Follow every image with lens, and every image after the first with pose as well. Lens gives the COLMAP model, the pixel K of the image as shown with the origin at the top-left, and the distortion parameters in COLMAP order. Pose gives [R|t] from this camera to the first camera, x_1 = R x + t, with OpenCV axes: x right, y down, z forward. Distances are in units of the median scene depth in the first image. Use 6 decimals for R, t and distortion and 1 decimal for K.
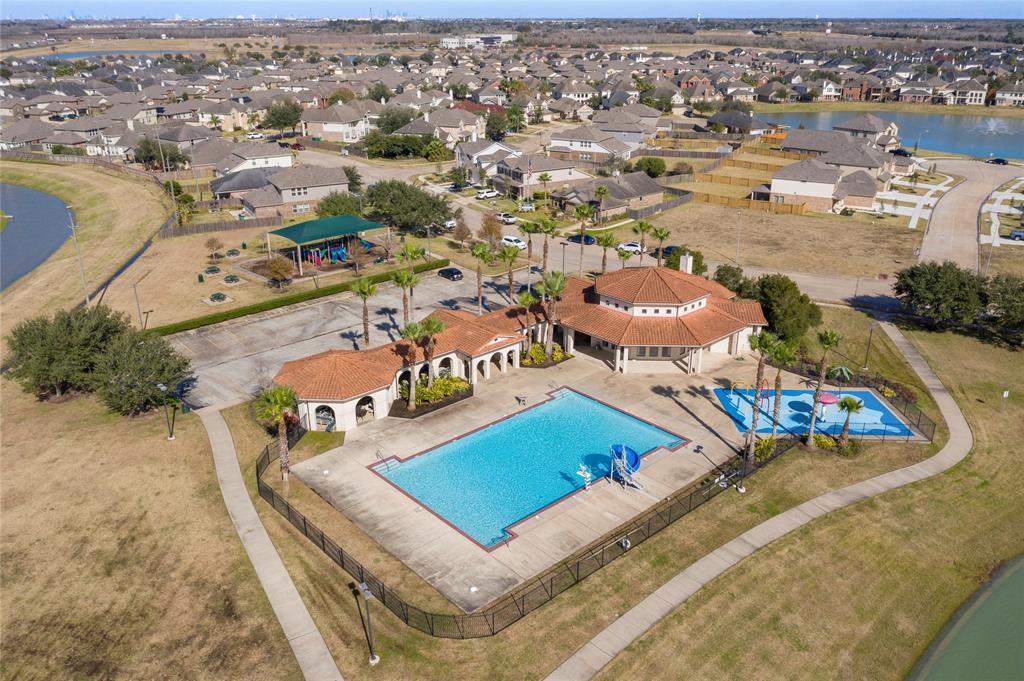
lens RADIAL K [[806.5, 0, 508.9], [0, 806.5, 339.9], [0, 0, 1]] dist [-0.013369, 0.006485]
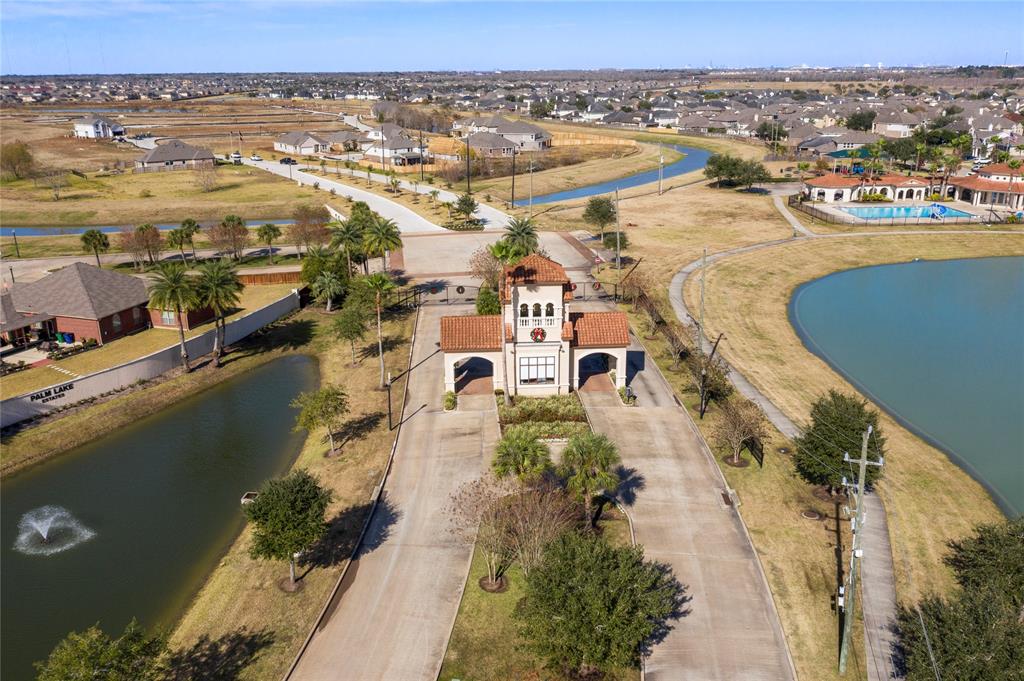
lens RADIAL K [[806.5, 0, 510.5], [0, 806.5, 340.4], [0, 0, 1]] dist [-0.013369, 0.006485]
pose [[0.765858, 0.198005, -0.611765, 0.124078], [-0.230309, 0.972756, 0.026525, 0.132912], [0.600350, 0.120580, 0.790595, -0.283588]]
